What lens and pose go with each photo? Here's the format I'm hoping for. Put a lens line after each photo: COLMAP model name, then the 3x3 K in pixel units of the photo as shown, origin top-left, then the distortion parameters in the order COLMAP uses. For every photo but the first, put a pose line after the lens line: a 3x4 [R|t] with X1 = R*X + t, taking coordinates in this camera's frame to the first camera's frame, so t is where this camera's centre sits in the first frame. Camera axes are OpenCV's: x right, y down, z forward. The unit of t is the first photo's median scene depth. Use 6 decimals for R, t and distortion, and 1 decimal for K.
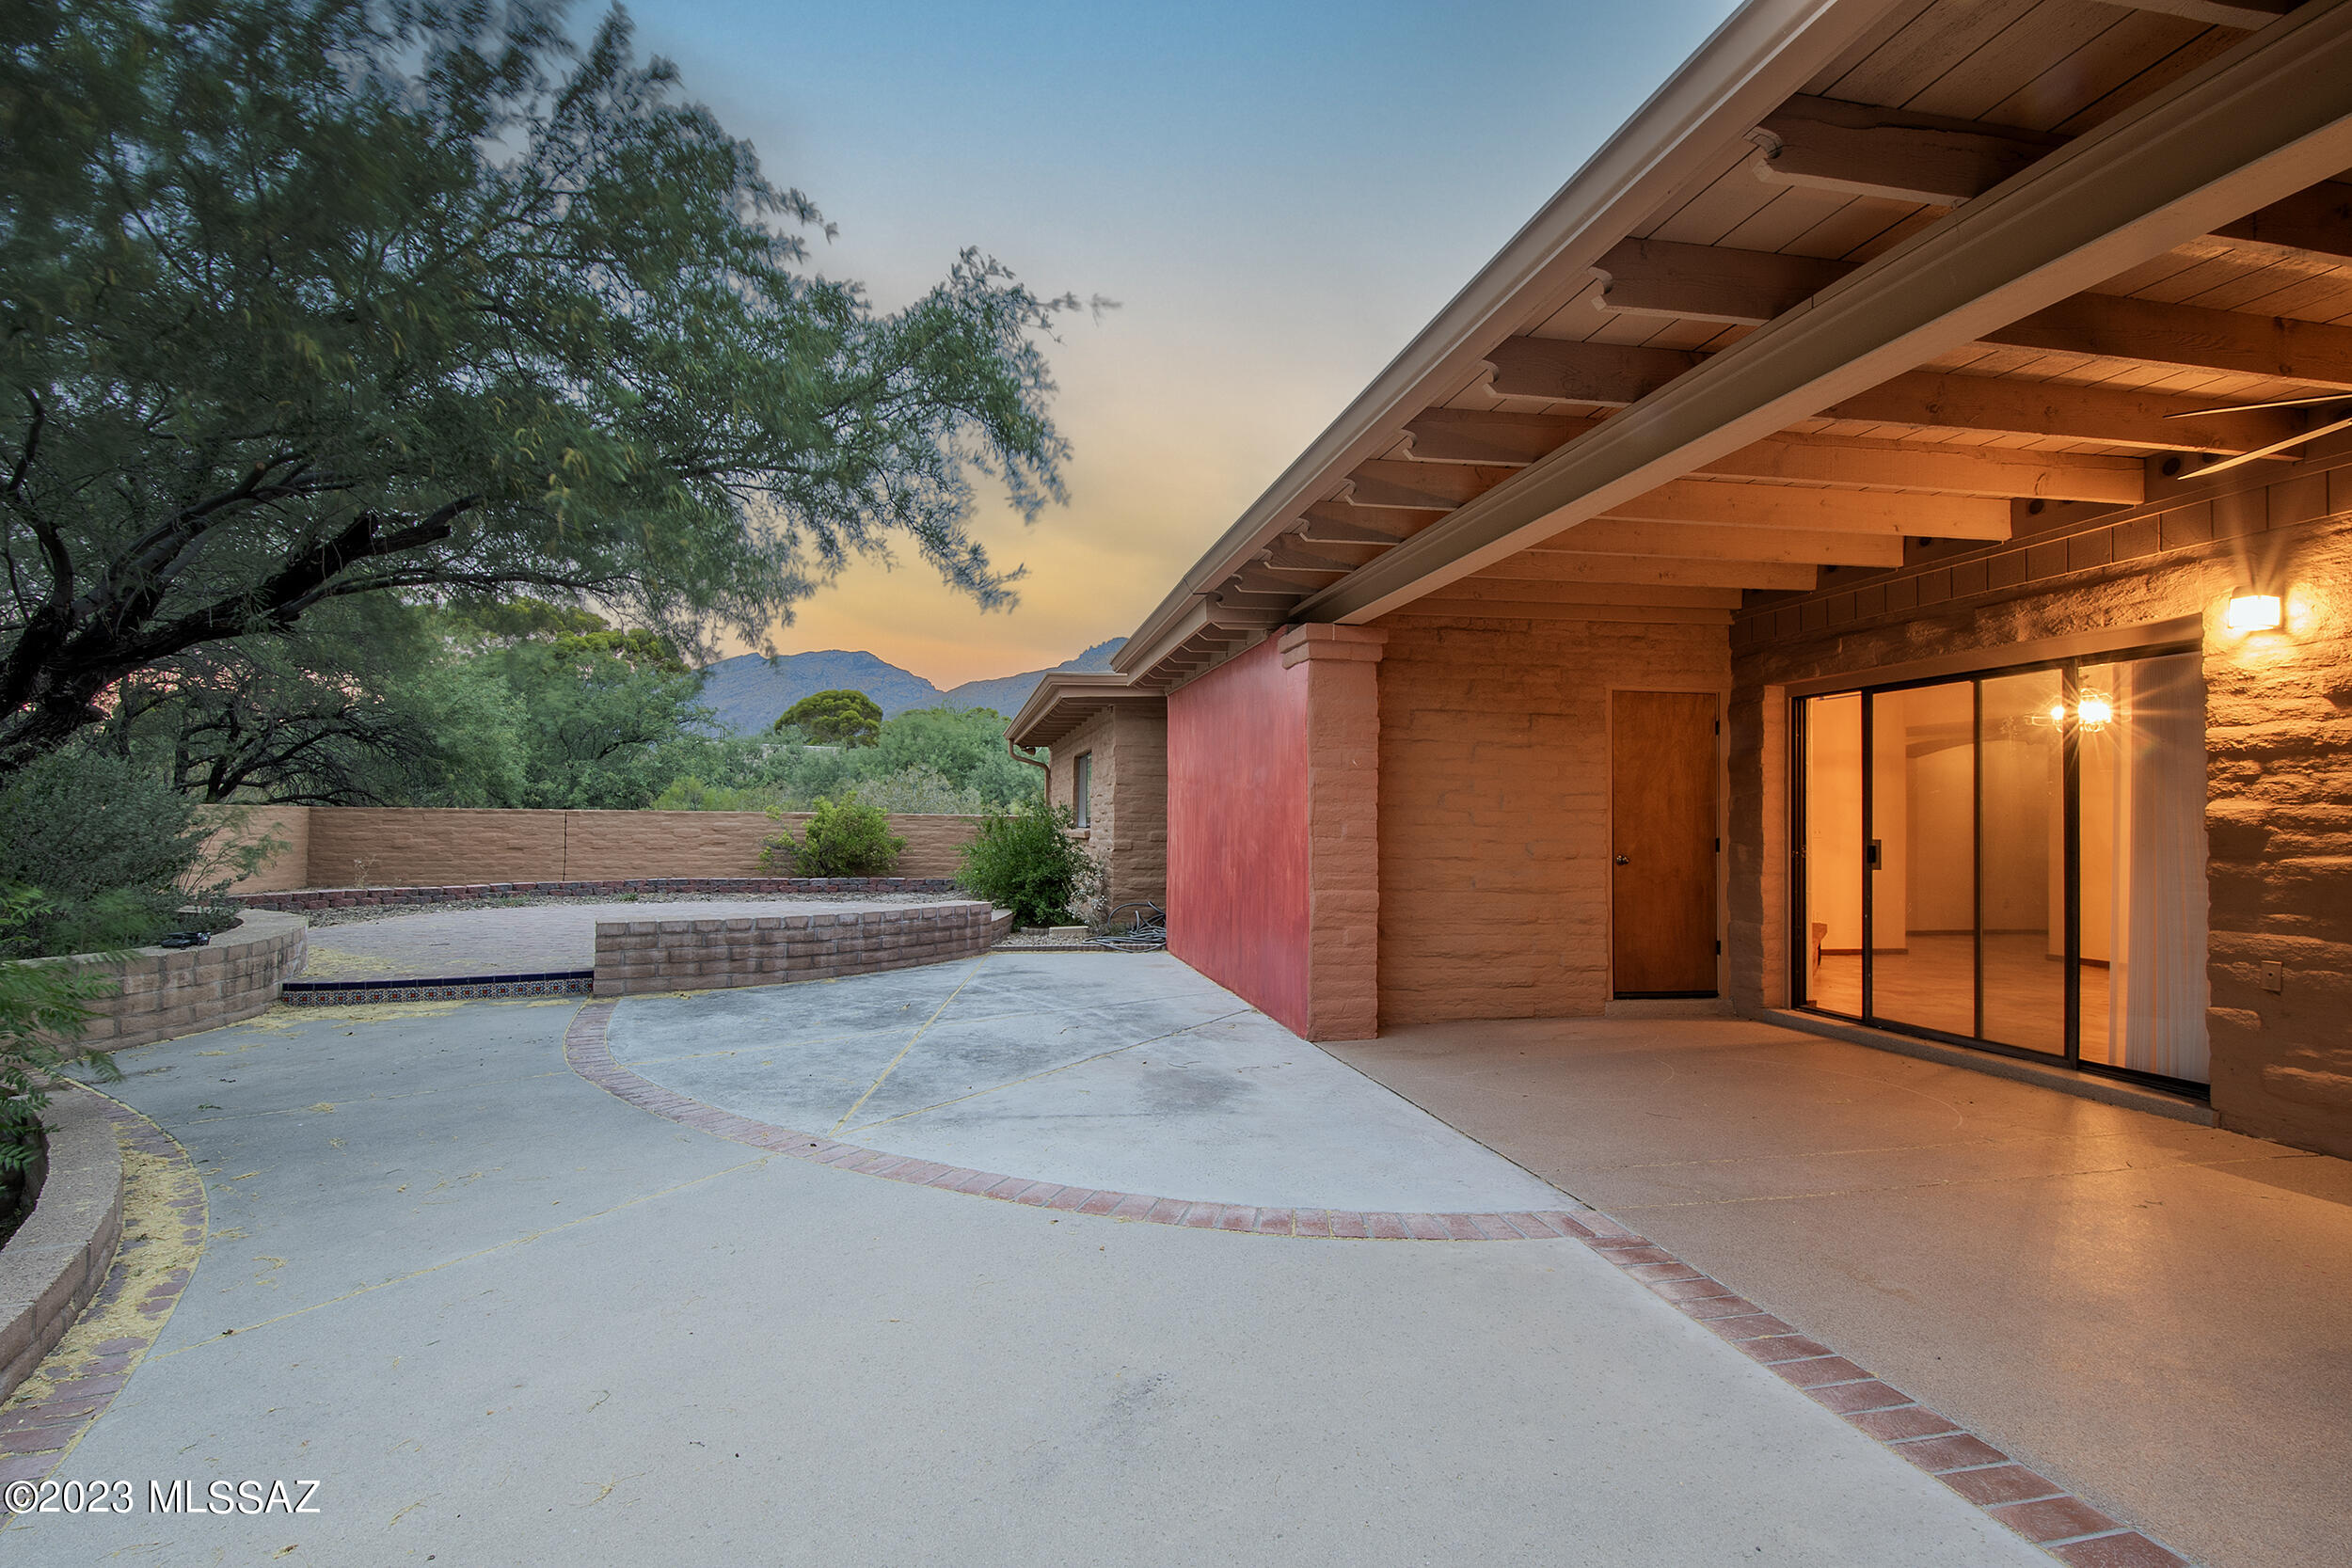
lens RADIAL K [[1086.6, 0, 1110.6], [0, 1086.6, 804.5], [0, 0, 1]] dist [0.014711, -0.018448]
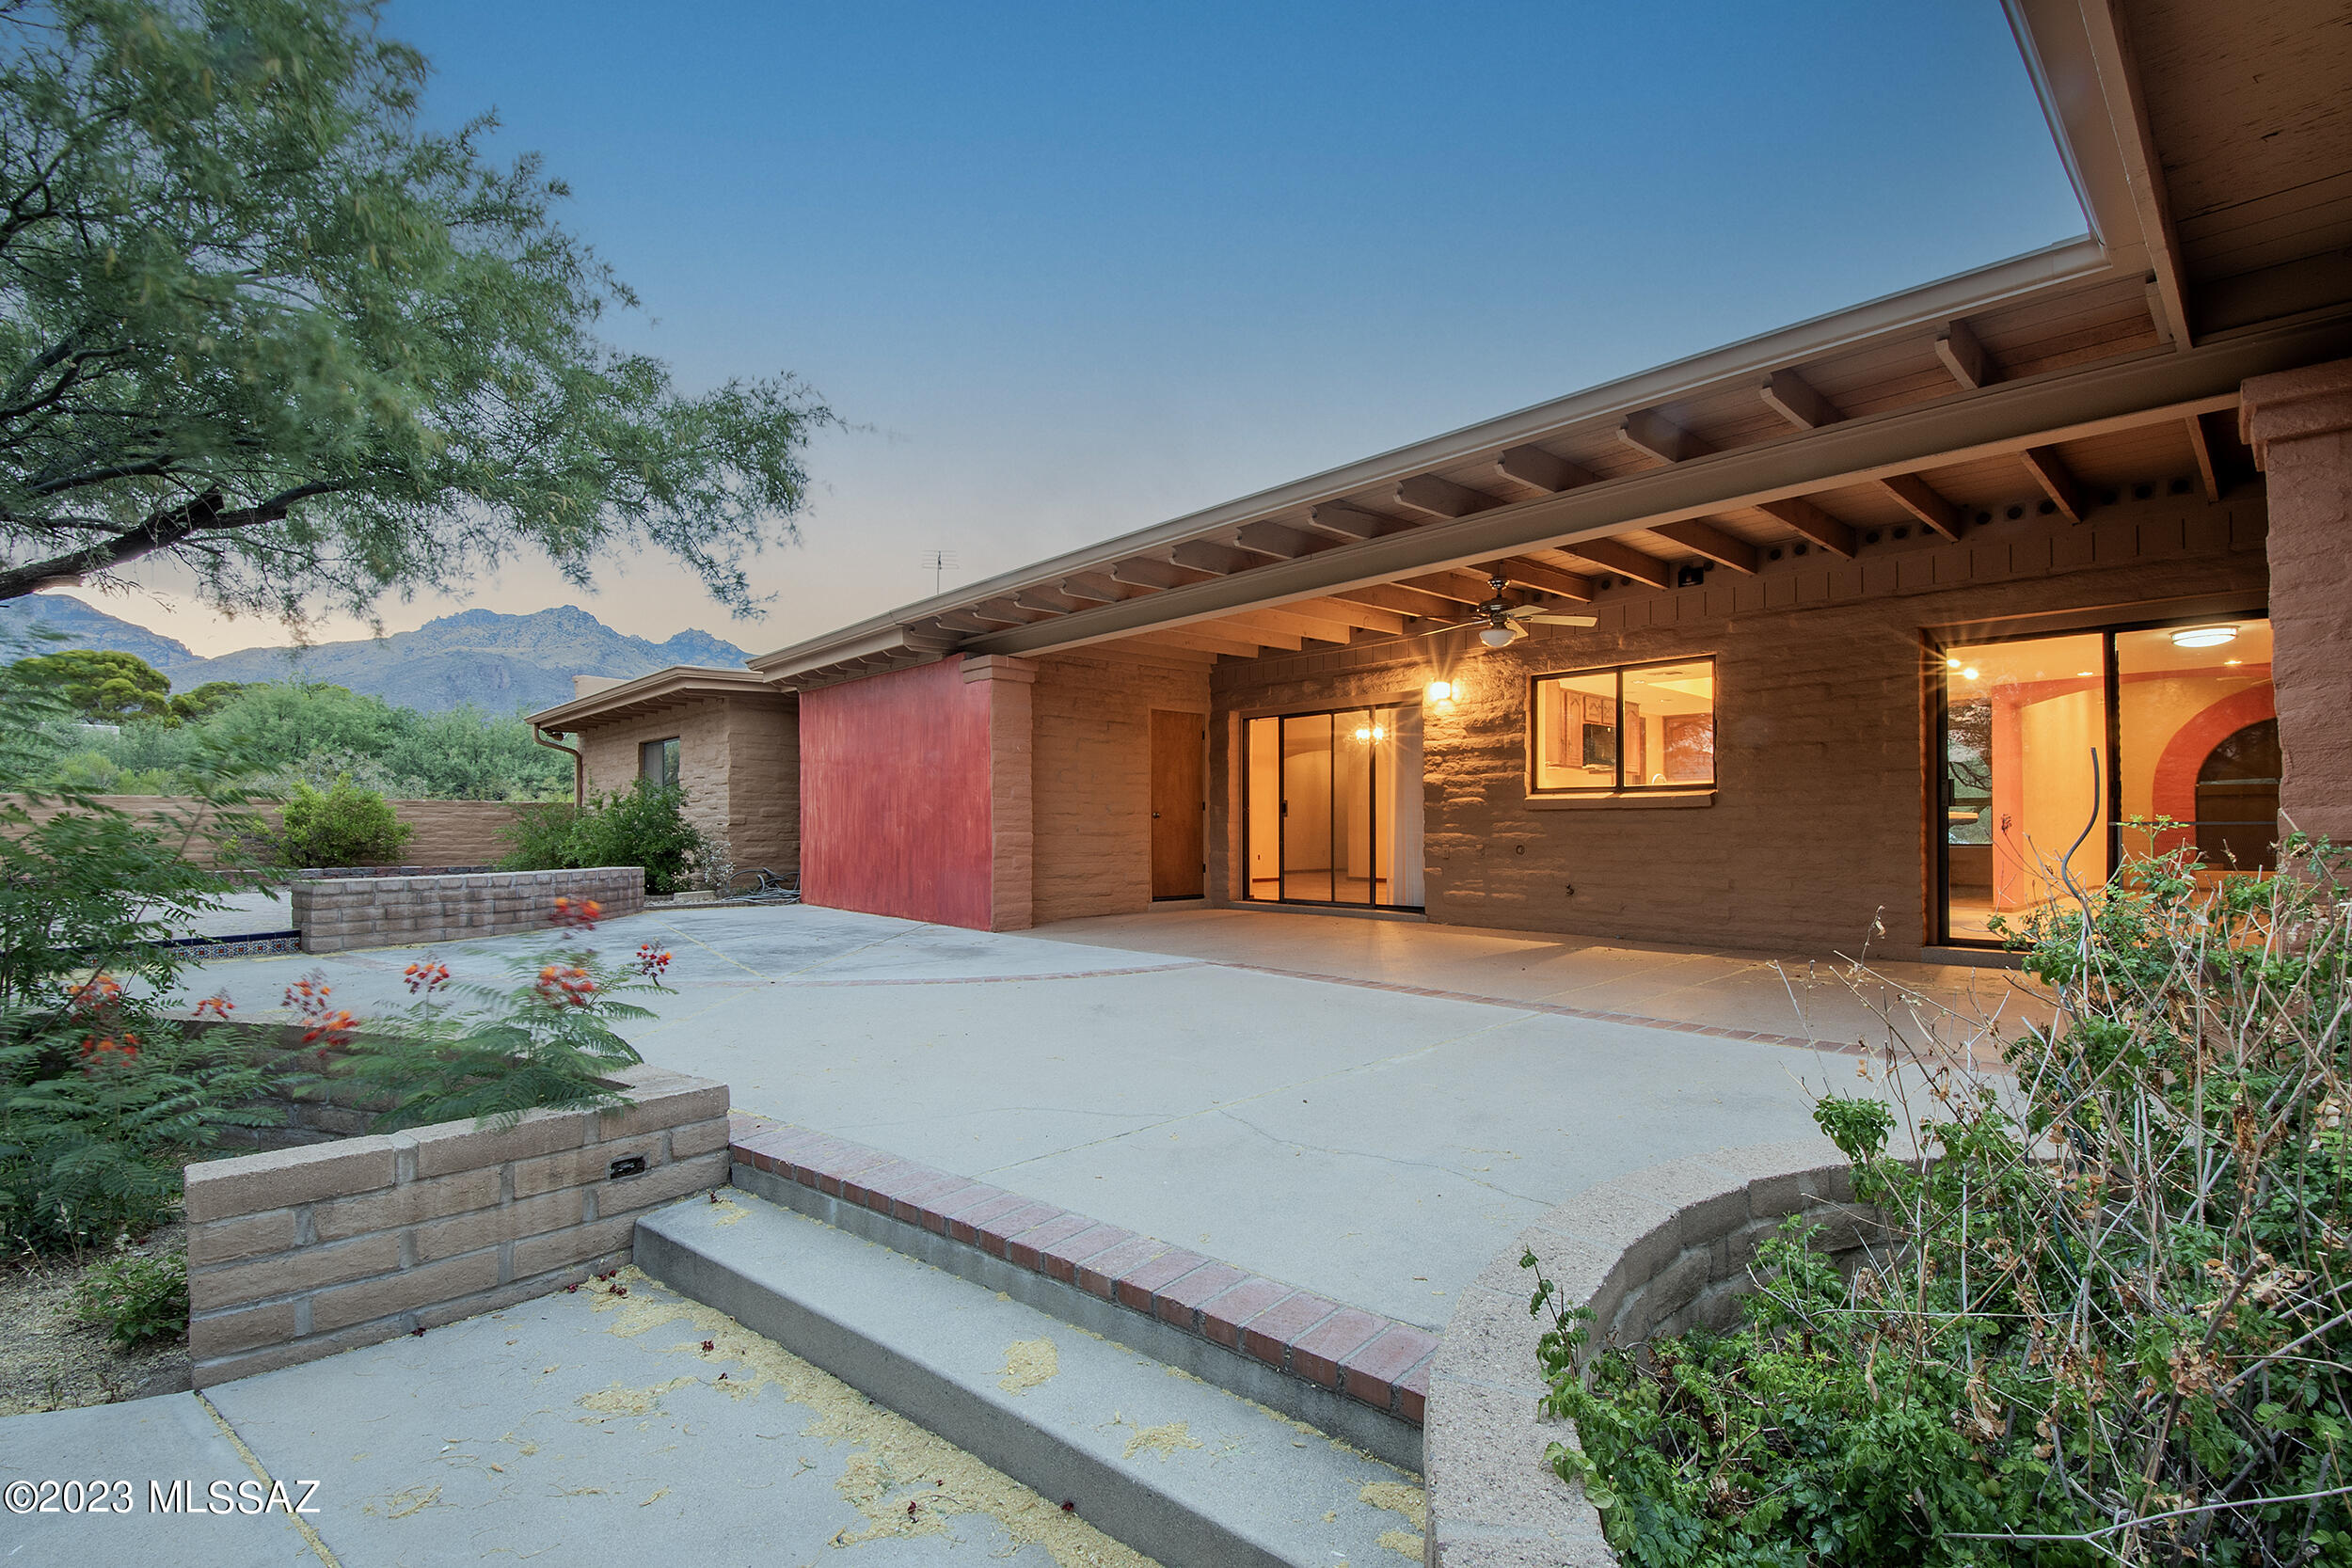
lens RADIAL K [[1048.1, 0, 1185.3], [0, 1048.1, 807.2], [0, 0, 1]] dist [-0.012722, -0.000315]
pose [[0.833485, -0.000281, 0.552542, -0.356280], [-0.000728, 0.999998, 0.001607, 0.037730], [-0.552541, -0.001742, 0.833484, -0.318439]]
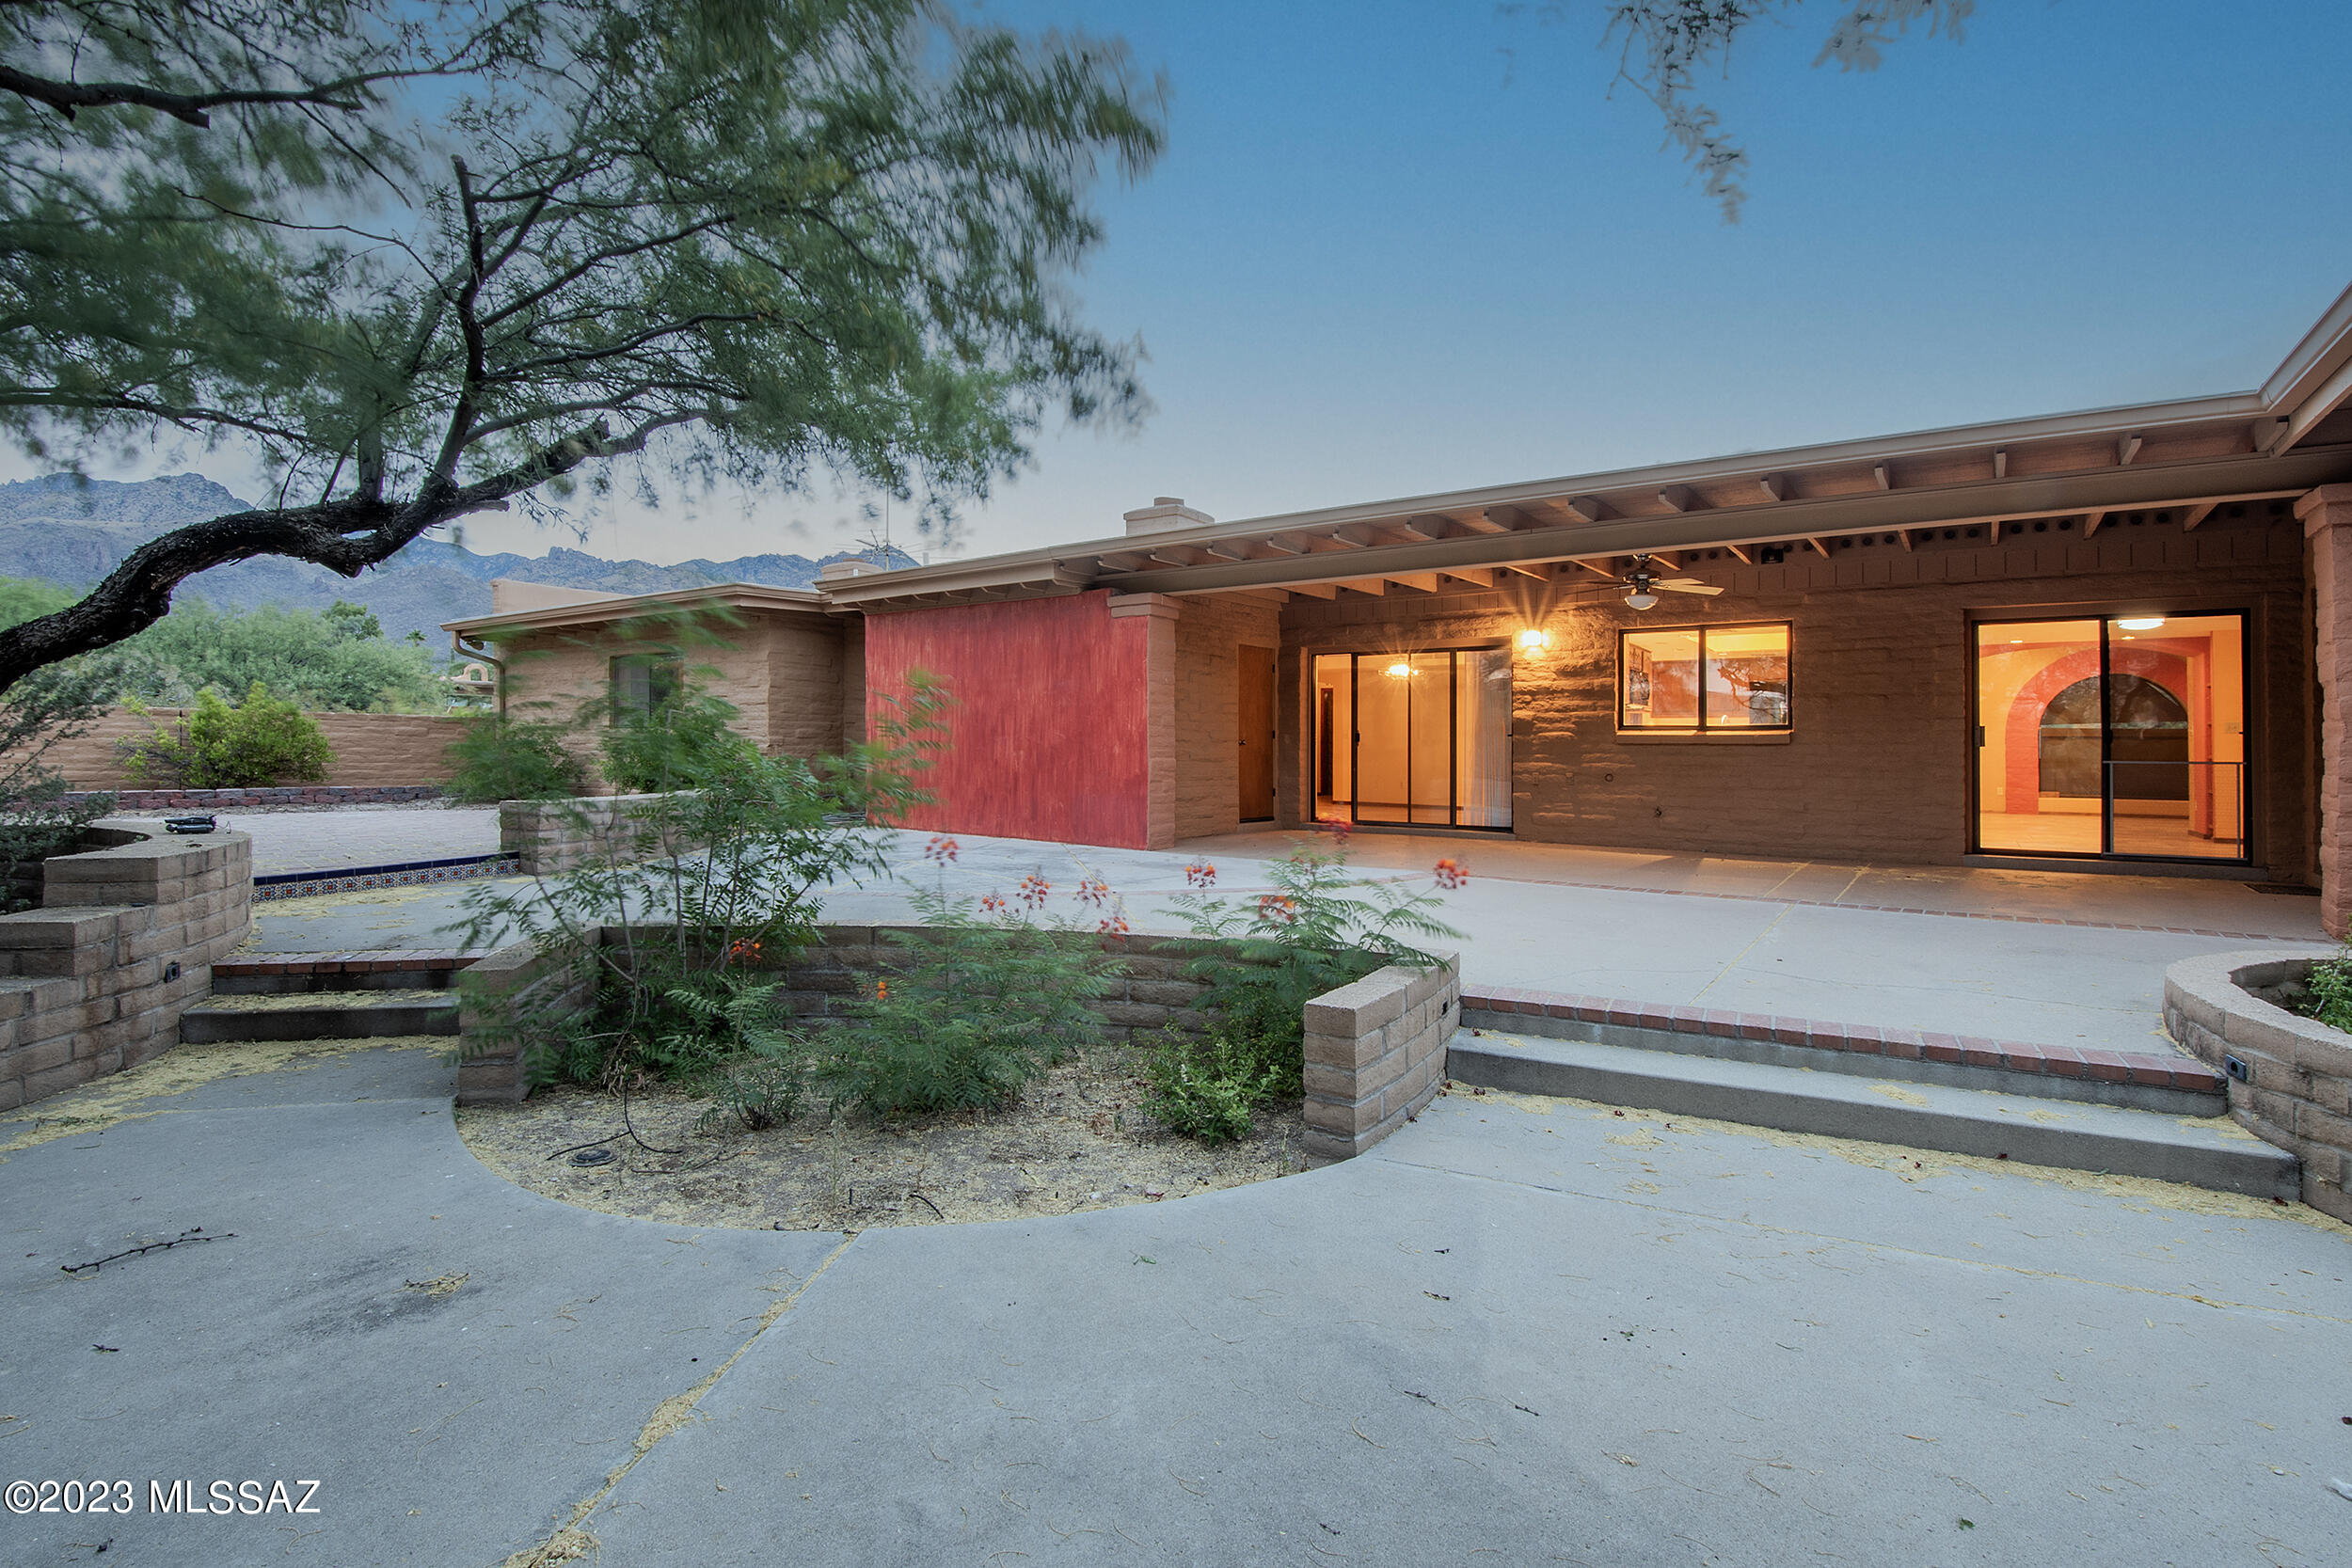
lens RADIAL K [[1092.3, 0, 1171.9], [0, 1092.3, 733.4], [0, 0, 1]] dist [-0.016684, 0.000008]
pose [[0.719827, 0.007743, 0.694110, -0.827999], [-0.015548, 0.999867, 0.004971, 0.030495], [-0.693979, -0.014370, 0.719852, -0.171230]]
